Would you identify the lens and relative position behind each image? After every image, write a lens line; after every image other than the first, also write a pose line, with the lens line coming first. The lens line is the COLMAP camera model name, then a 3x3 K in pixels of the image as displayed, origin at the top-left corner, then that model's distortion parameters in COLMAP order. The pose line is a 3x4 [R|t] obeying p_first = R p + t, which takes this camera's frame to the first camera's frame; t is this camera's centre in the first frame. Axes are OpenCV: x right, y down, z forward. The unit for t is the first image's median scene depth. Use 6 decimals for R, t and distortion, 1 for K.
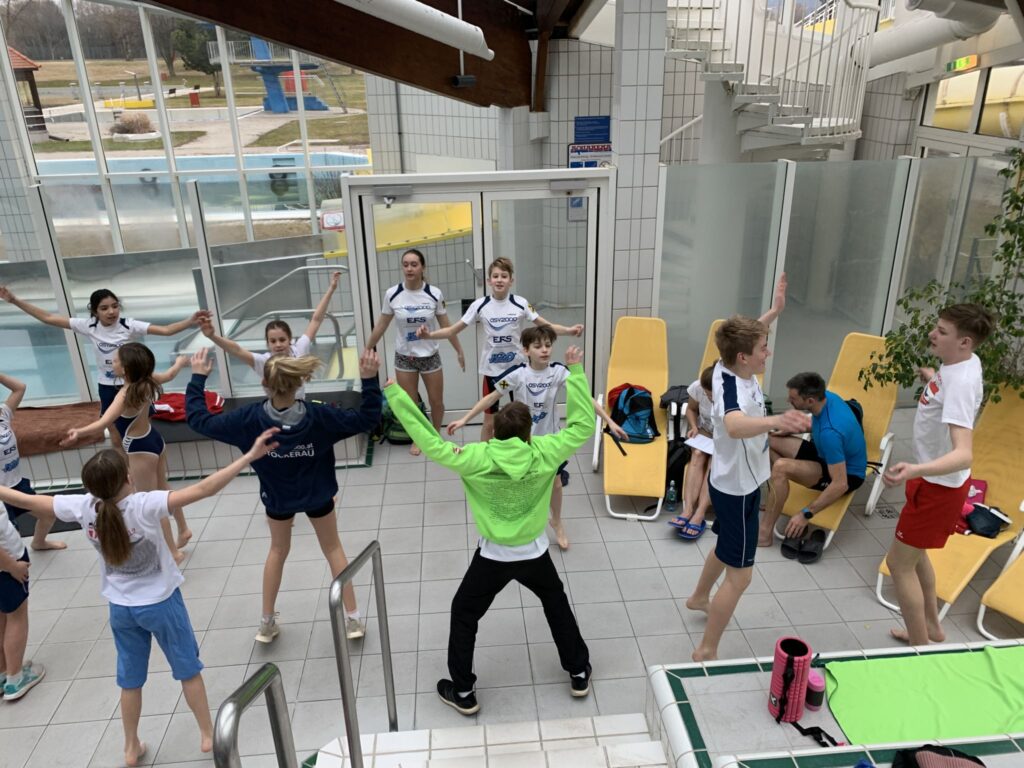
lens RADIAL K [[793.0, 0, 507.9], [0, 793.0, 384.7], [0, 0, 1]] dist [0.048030, -0.048008]
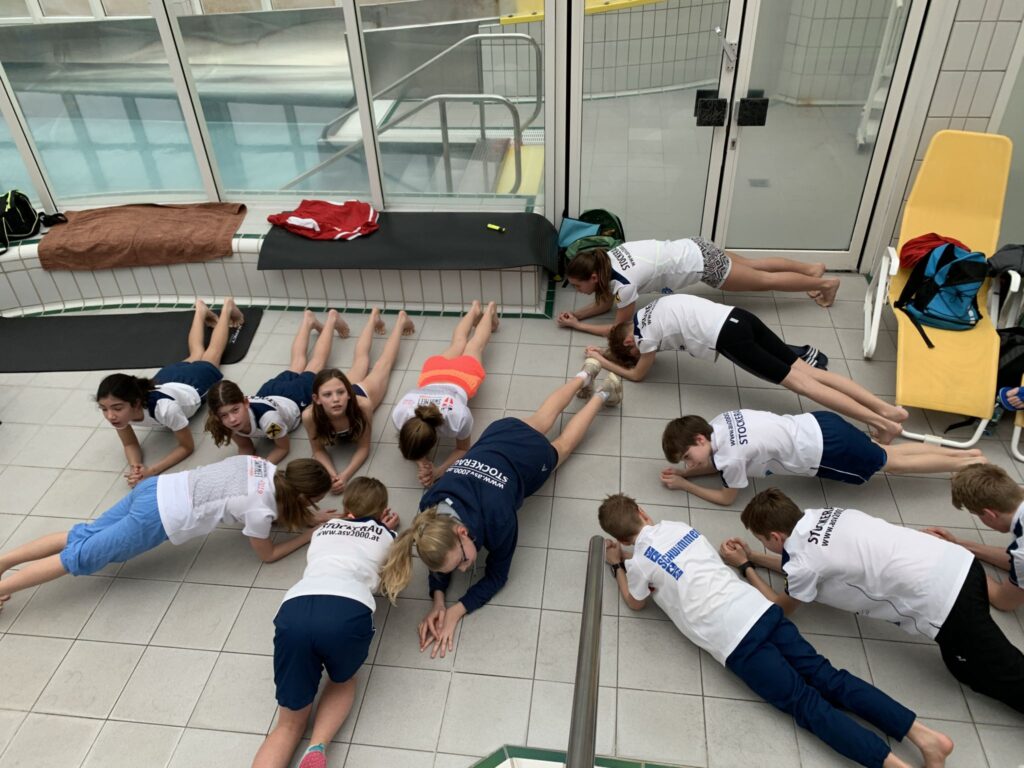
lens RADIAL K [[793.0, 0, 509.2], [0, 793.0, 383.5], [0, 0, 1]] dist [0.048030, -0.048008]
pose [[0.979754, 0.109765, -0.167436, -0.073899], [-0.063840, 0.963937, 0.258362, -0.030309], [0.189757, -0.242442, 0.951428, 0.235424]]
